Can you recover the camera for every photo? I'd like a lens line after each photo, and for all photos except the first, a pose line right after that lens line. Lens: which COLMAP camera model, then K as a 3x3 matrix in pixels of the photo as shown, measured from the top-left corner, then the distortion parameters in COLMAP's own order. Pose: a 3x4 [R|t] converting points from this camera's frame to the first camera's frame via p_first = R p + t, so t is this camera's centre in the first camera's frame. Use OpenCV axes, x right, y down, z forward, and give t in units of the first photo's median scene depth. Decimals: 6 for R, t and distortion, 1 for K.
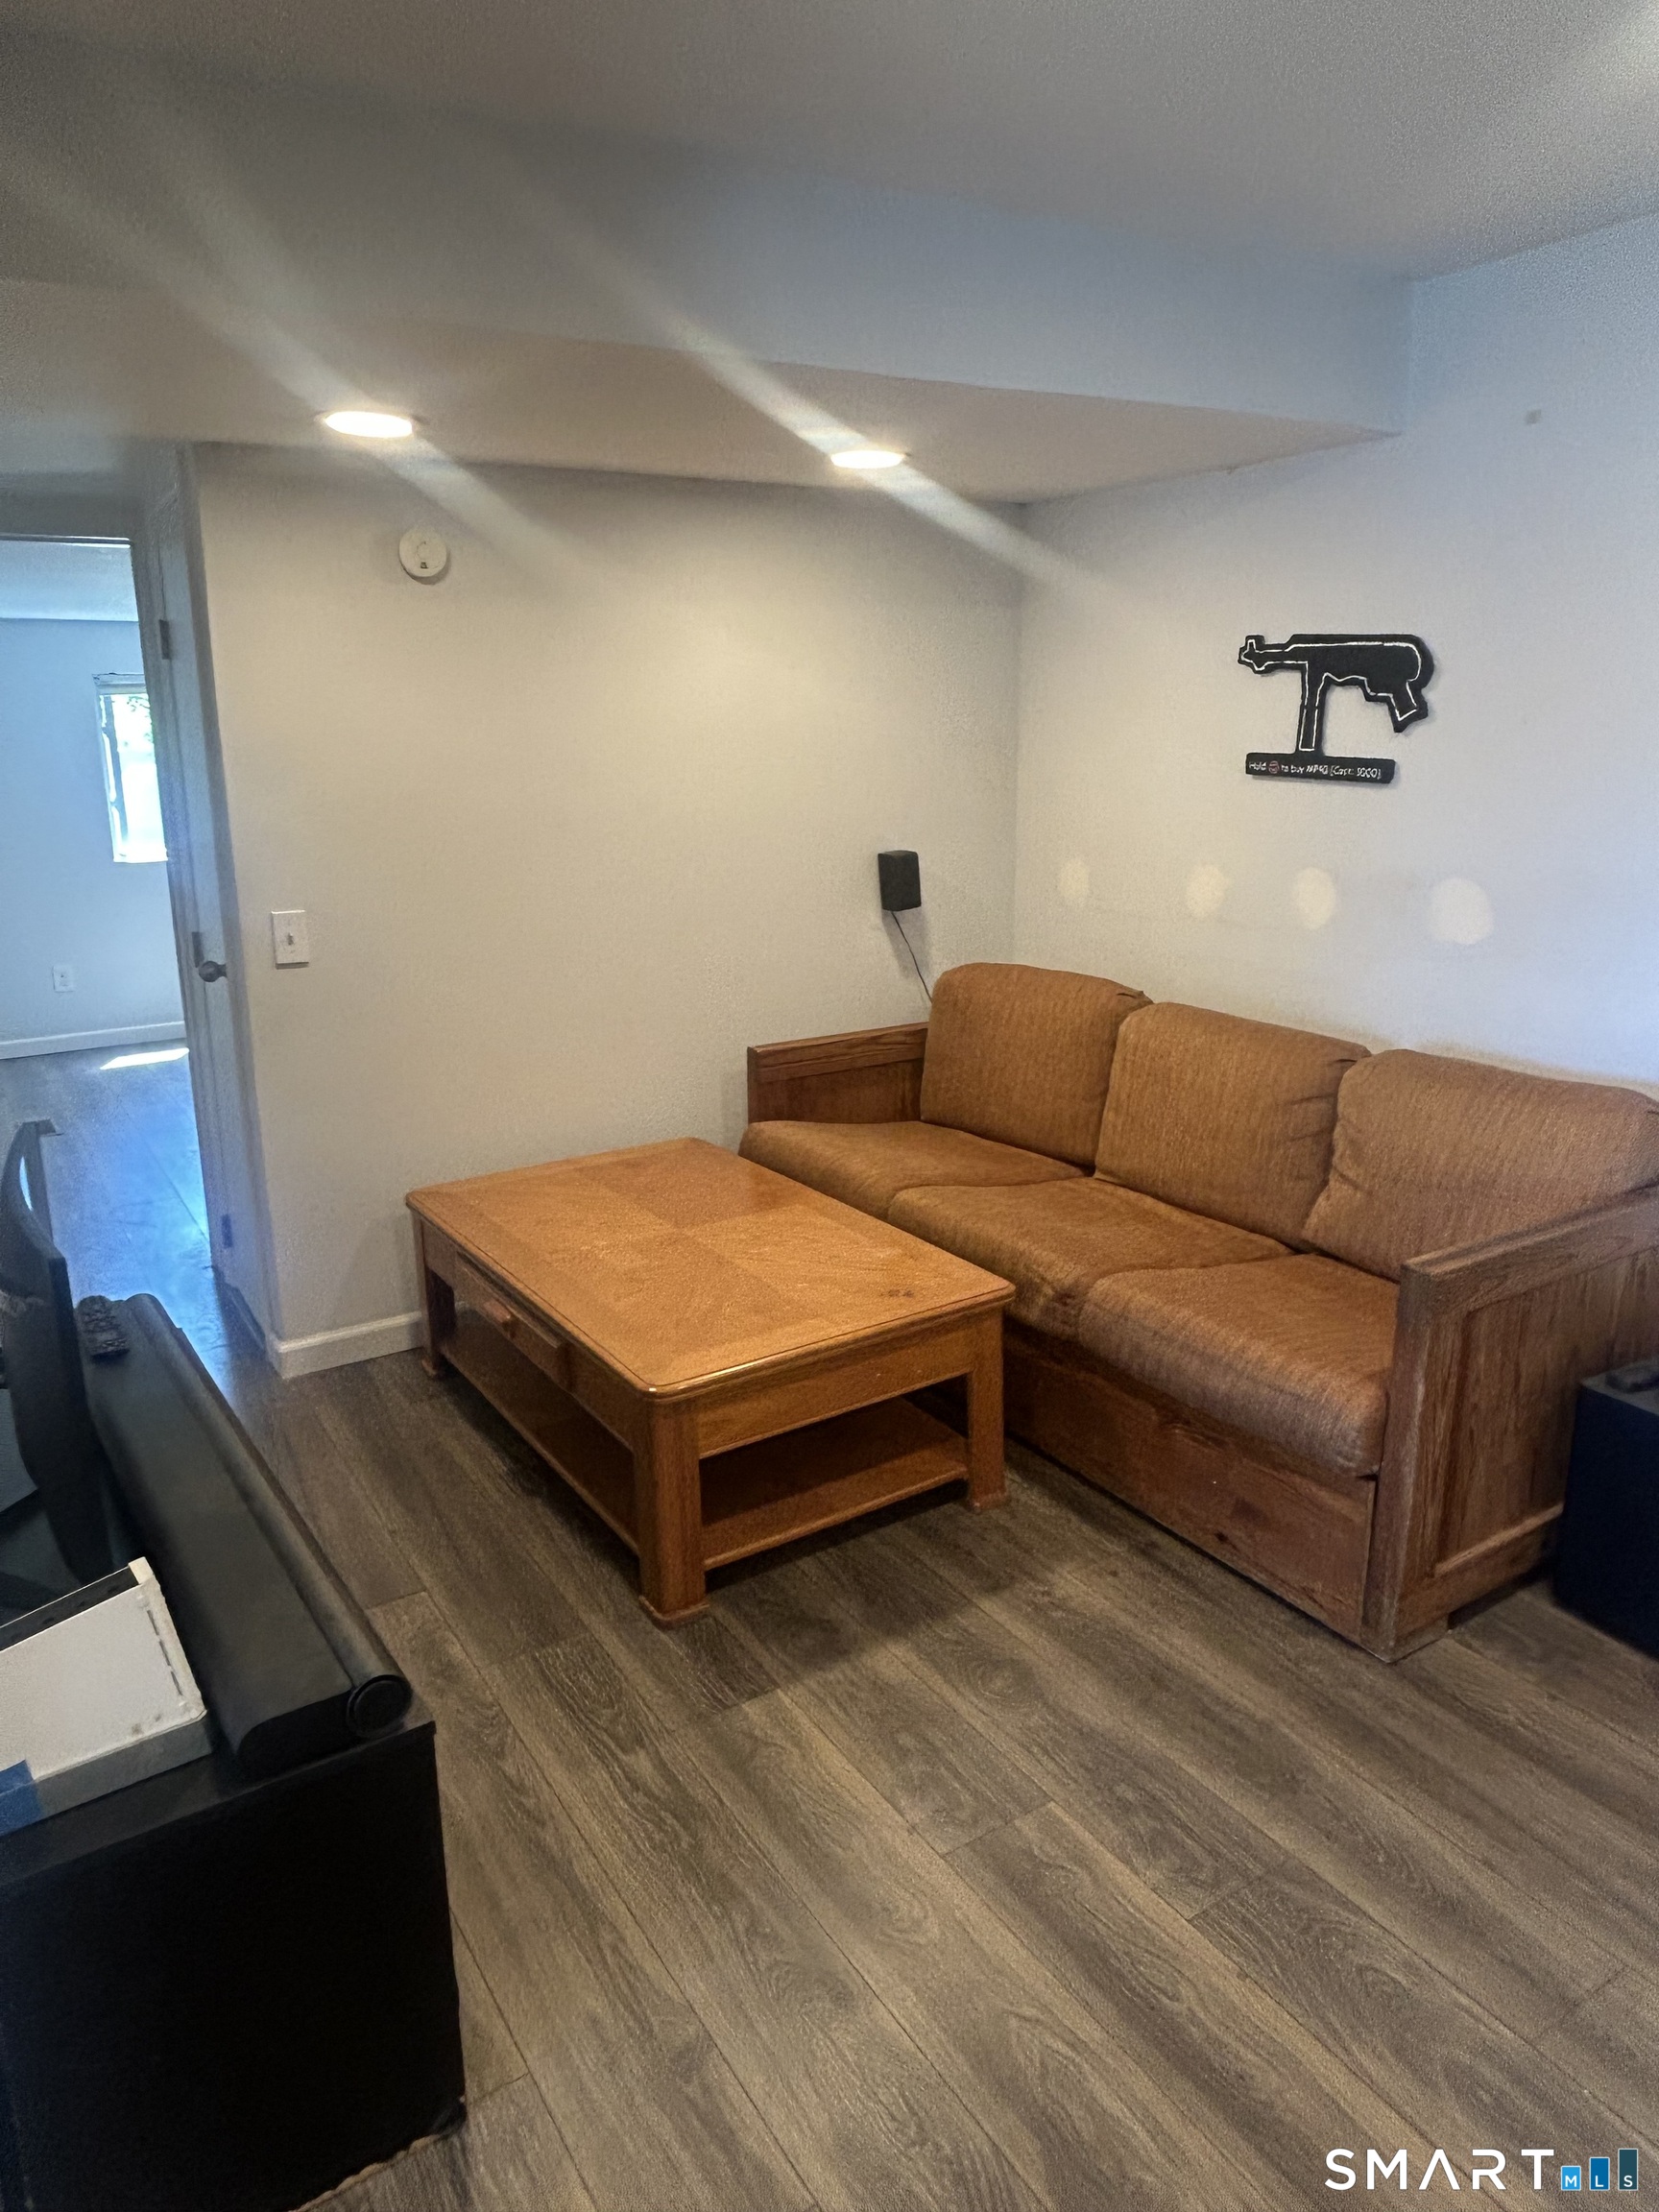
lens RADIAL K [[1461.5, 0, 813.9], [0, 1461.5, 1092.3], [0, 0, 1]] dist [-0.002670, -0.012784]
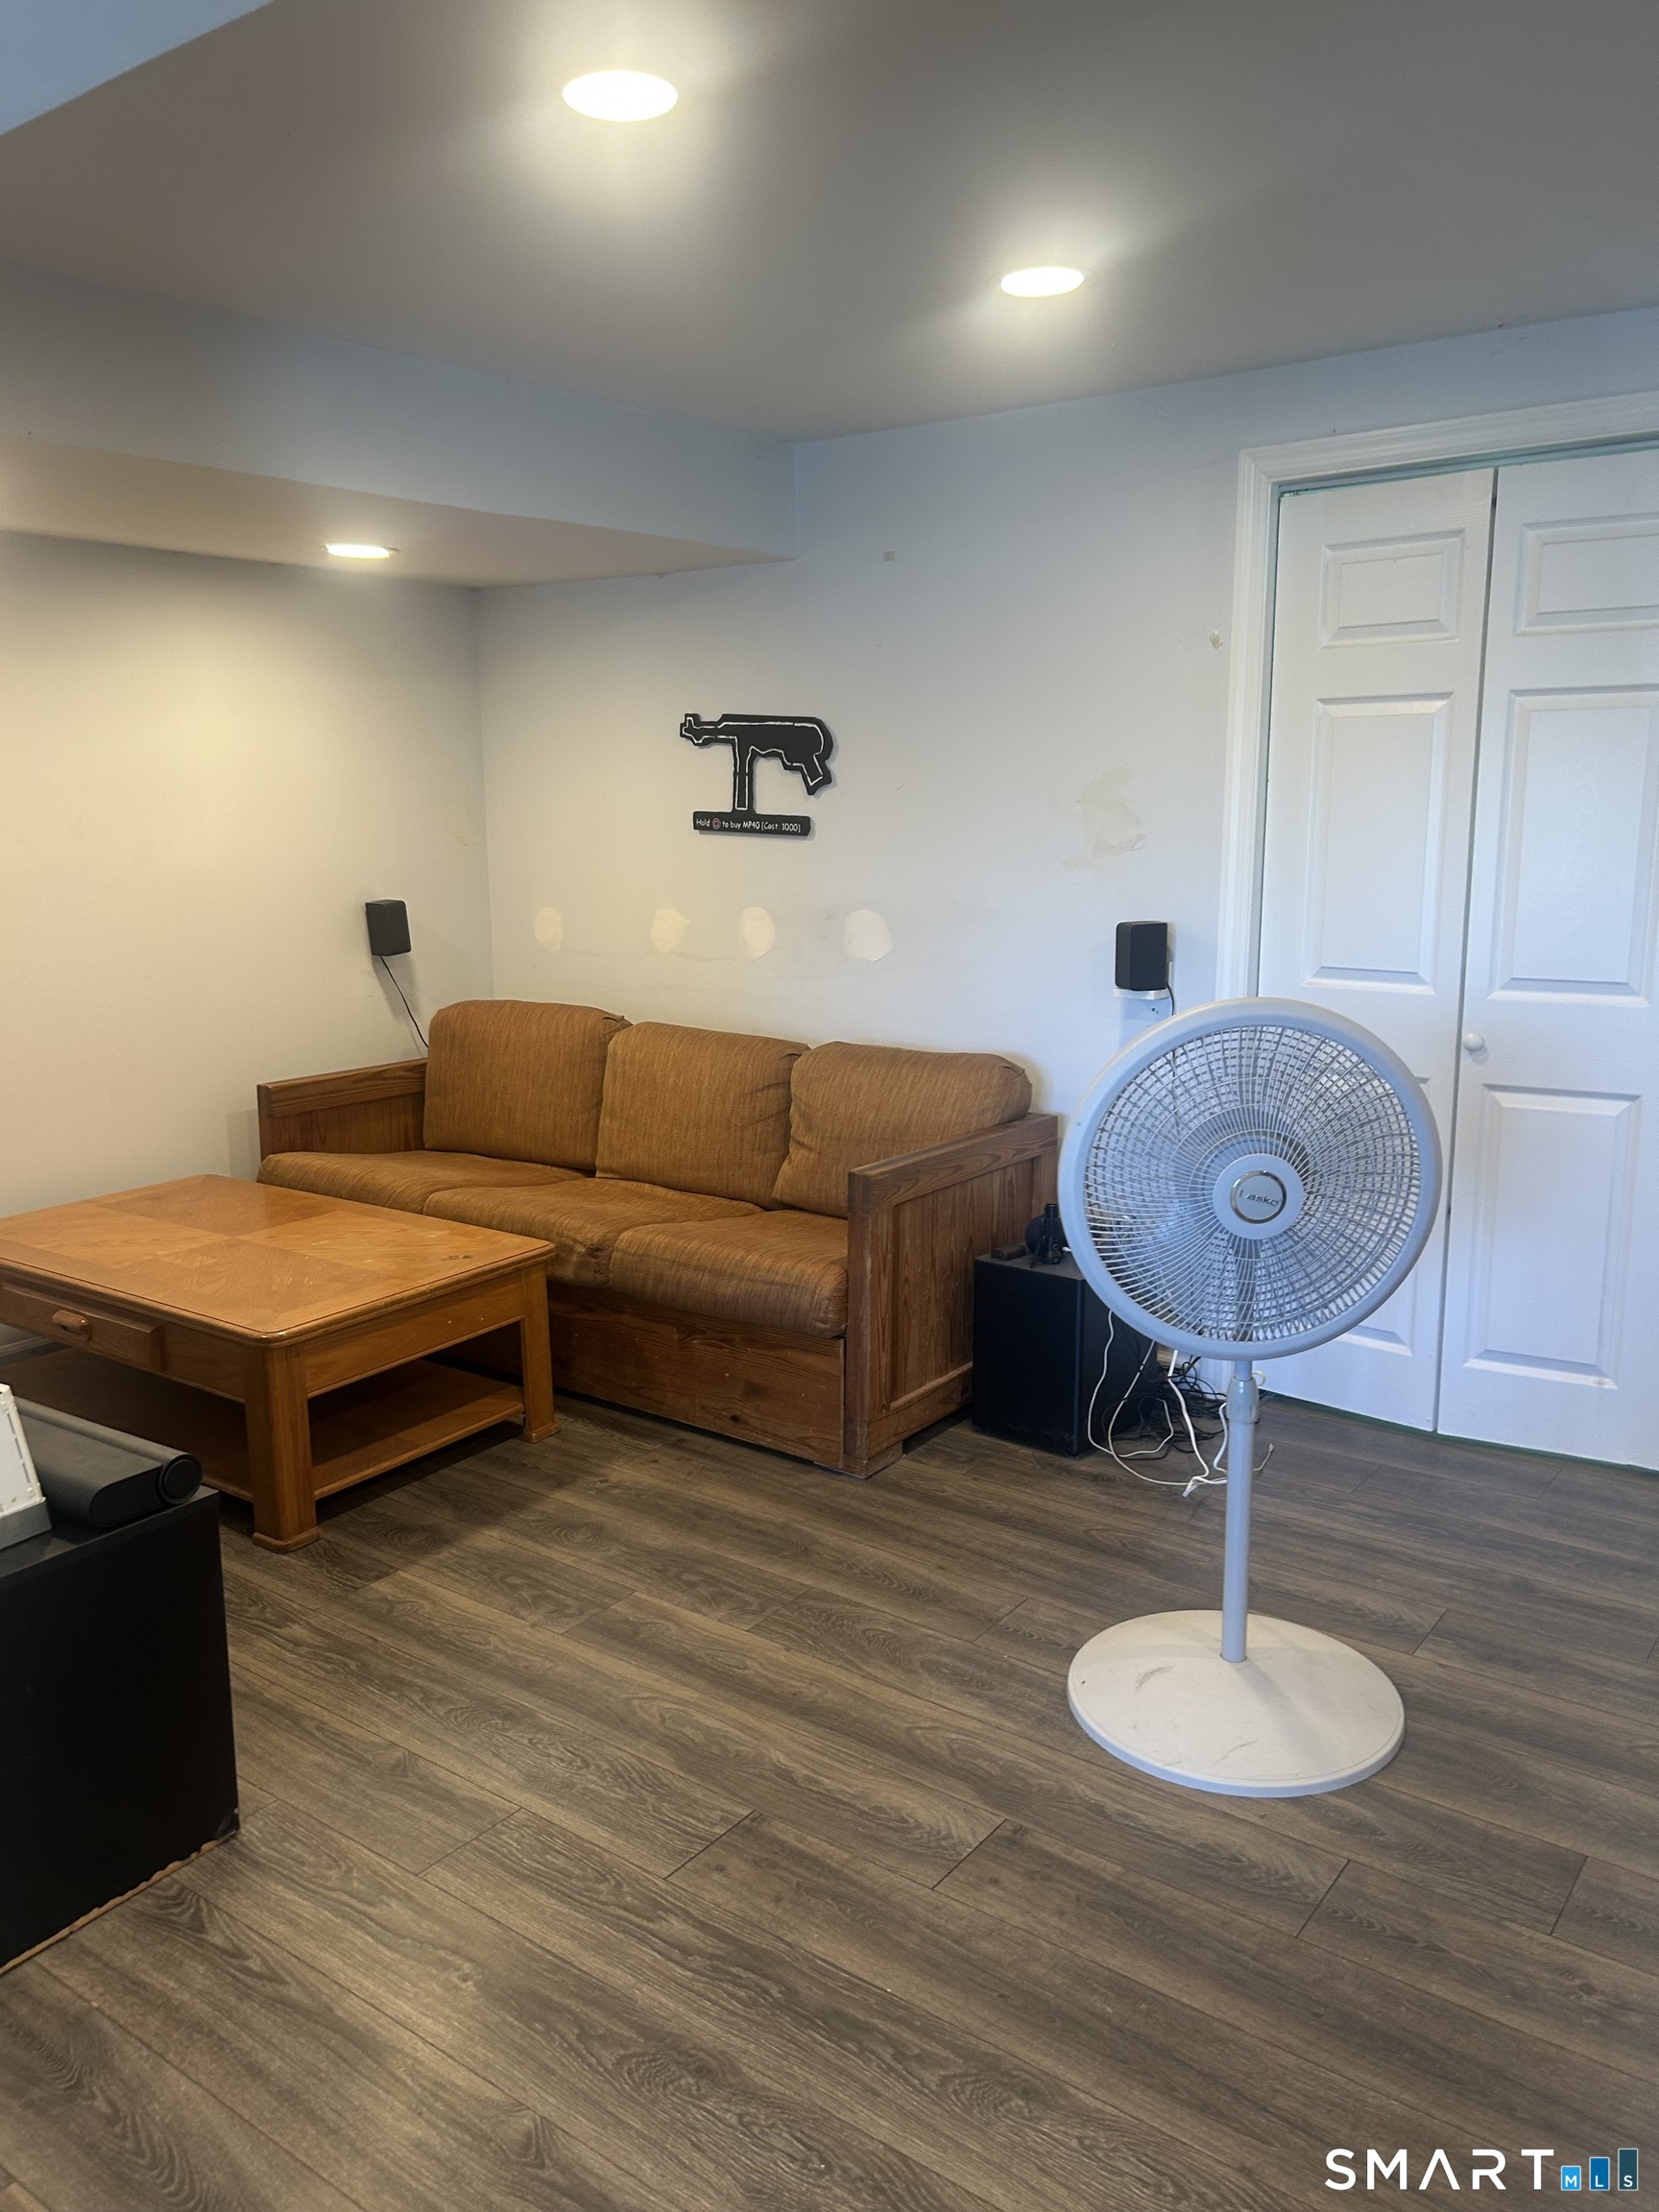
lens RADIAL K [[1657.7, 0, 833.4], [0, 1657.7, 1113.0], [0, 0, 1]] dist [0.080431, -0.012083]
pose [[0.925113, -0.061272, 0.374716, -0.170733], [0.083000, 0.995660, -0.042106, 0.111008], [-0.370510, 0.070054, 0.926183, -0.395878]]
